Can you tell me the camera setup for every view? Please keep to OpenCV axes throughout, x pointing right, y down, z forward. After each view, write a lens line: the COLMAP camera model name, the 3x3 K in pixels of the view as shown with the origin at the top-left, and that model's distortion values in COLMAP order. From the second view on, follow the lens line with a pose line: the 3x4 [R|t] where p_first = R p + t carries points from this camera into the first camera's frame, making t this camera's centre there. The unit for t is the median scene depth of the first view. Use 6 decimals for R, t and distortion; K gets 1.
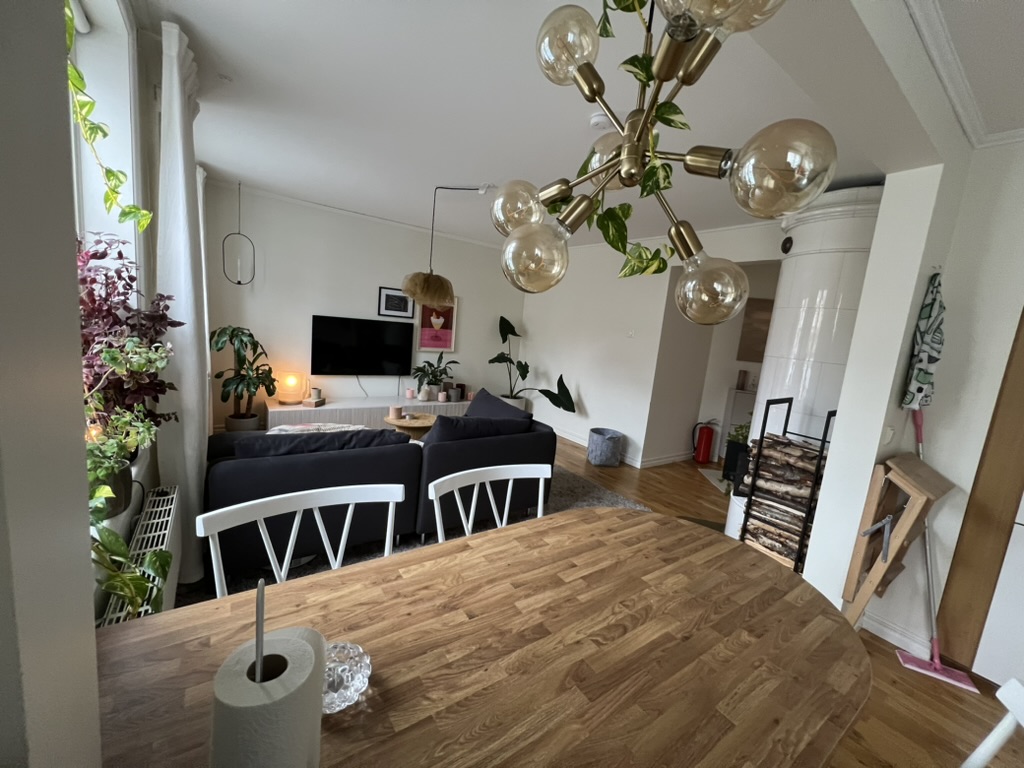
lens RADIAL K [[409.1, 0, 510.5], [0, 409.1, 383.2], [0, 0, 1]] dist [-0.002474, 0.001263]
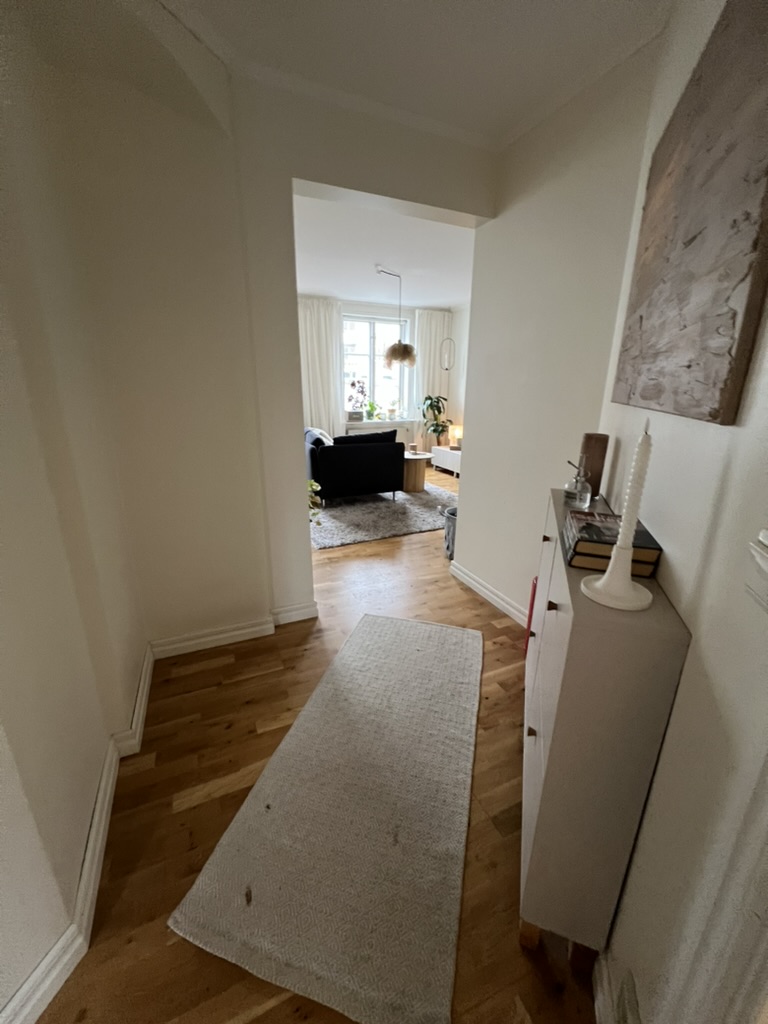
lens RADIAL K [[409.1, 0, 386.5], [0, 409.1, 515.9], [0, 0, 1]] dist [-0.002474, 0.001263]
pose [[-0.183000, 0.203629, -0.961793, 2.100737], [-0.170586, 0.956897, 0.235050, -0.043186], [0.968200, 0.207082, -0.140376, 2.117110]]
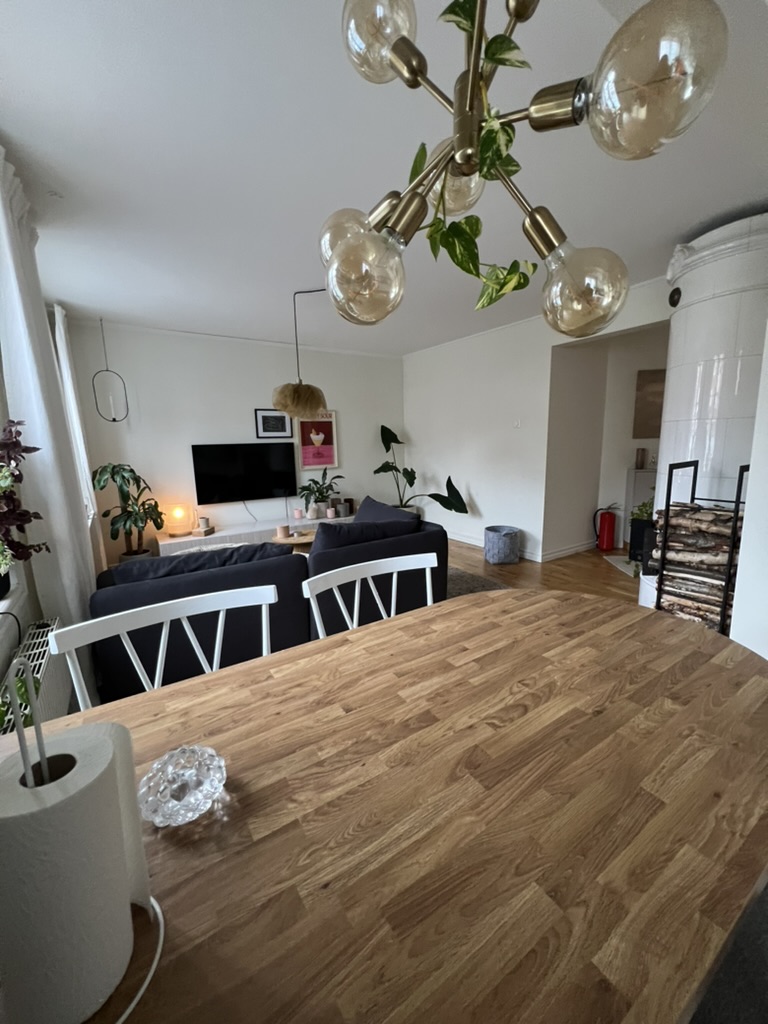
lens RADIAL K [[409.1, 0, 385.4], [0, 409.1, 511.3], [0, 0, 1]] dist [-0.002474, 0.001263]
pose [[0.992175, -0.114127, -0.050632, 0.033494], [0.115316, 0.993102, 0.021214, 0.057916], [0.047862, -0.026886, 0.998492, 0.056939]]
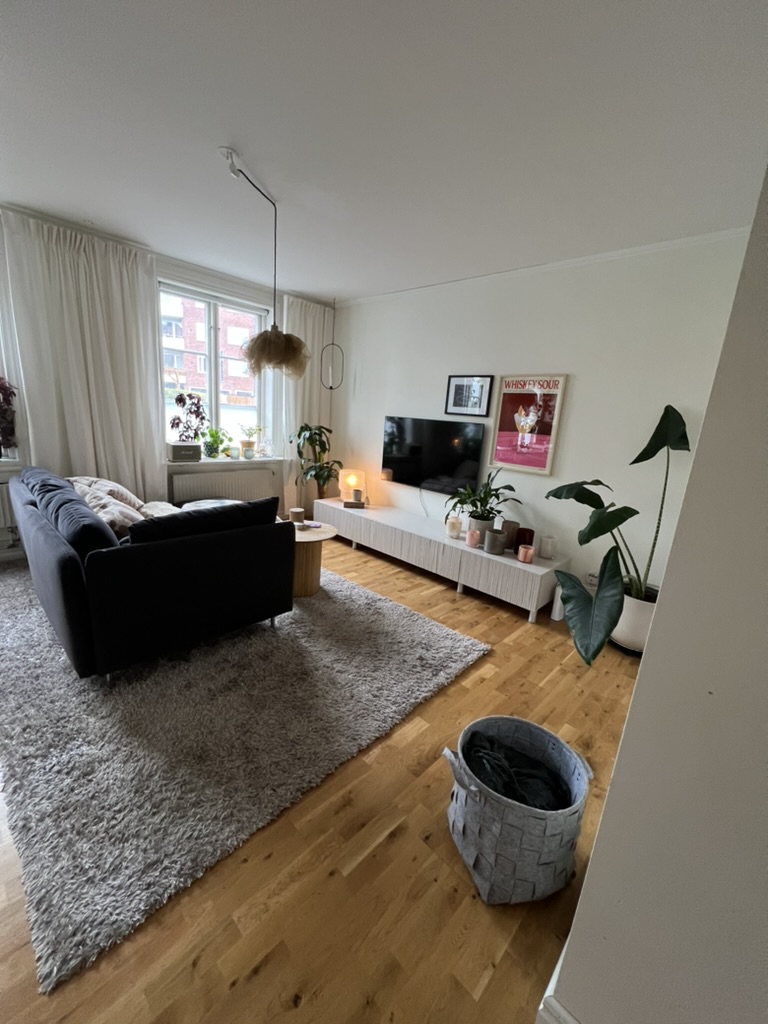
lens RADIAL K [[409.1, 0, 383.0], [0, 409.1, 512.2], [0, 0, 1]] dist [-0.002474, 0.001263]
pose [[0.186571, 0.149063, -0.971067, 1.012927], [-0.199629, 0.973554, 0.111090, -0.117195], [0.961946, 0.173127, 0.211394, 1.811347]]
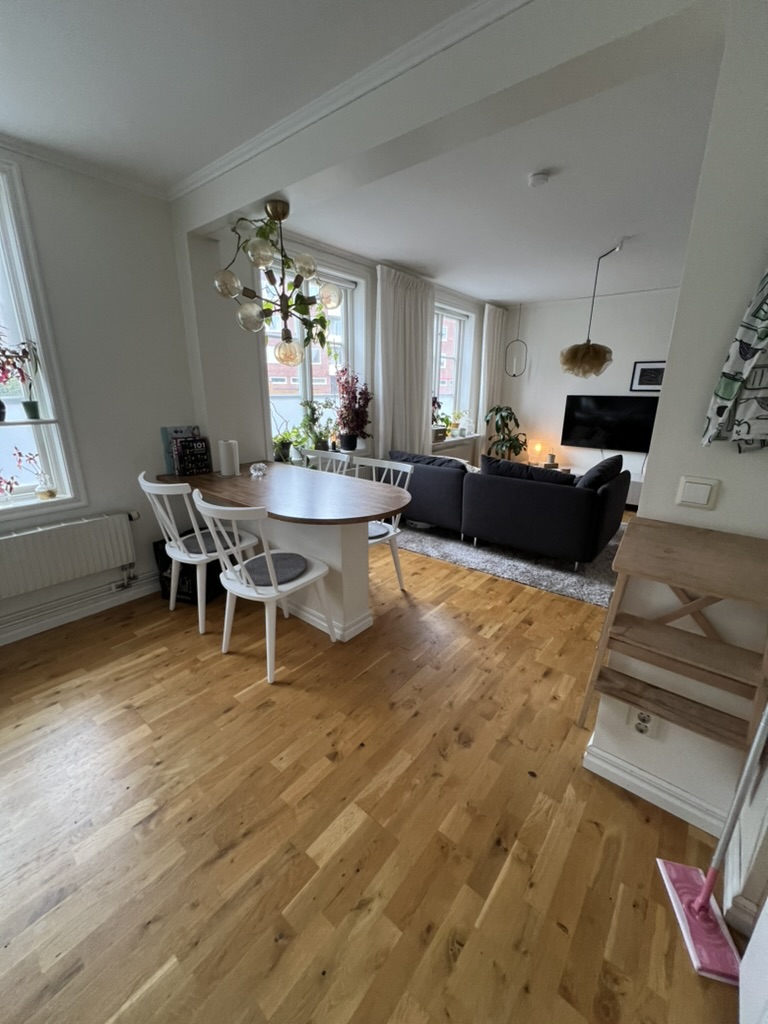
lens RADIAL K [[409.1, 0, 385.0], [0, 409.1, 511.1], [0, 0, 1]] dist [-0.002474, 0.001263]
pose [[0.266020, 0.183819, -0.946279, 1.278686], [-0.124137, 0.980009, 0.155474, 0.108822], [0.955941, 0.076109, 0.283521, 0.354495]]
